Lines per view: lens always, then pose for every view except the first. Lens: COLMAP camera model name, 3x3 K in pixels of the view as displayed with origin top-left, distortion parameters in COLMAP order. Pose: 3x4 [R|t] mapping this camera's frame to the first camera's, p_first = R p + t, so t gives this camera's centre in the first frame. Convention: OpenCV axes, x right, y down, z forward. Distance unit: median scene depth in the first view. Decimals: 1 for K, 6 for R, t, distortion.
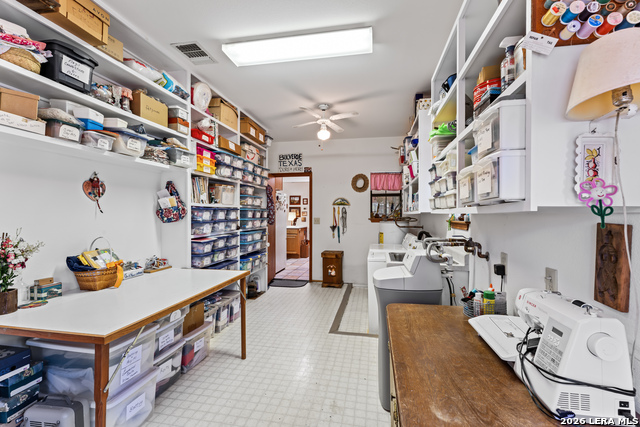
lens RADIAL K [[285.7, 0, 319.4], [0, 285.7, 215.0], [0, 0, 1]] dist [-0.000830, 0.000560]
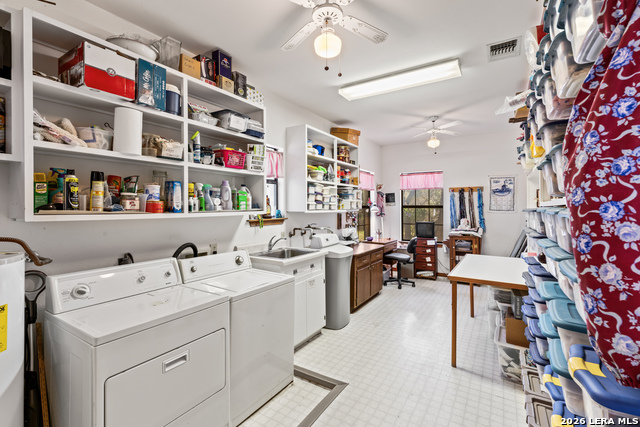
lens RADIAL K [[285.7, 0, 320.7], [0, 285.7, 210.8], [0, 0, 1]] dist [-0.000830, 0.000560]
pose [[-0.931653, -0.001076, 0.363347, -0.214585], [0.001512, 0.999975, 0.006840, -0.030056], [-0.363345, 0.006922, -0.931629, 2.242051]]
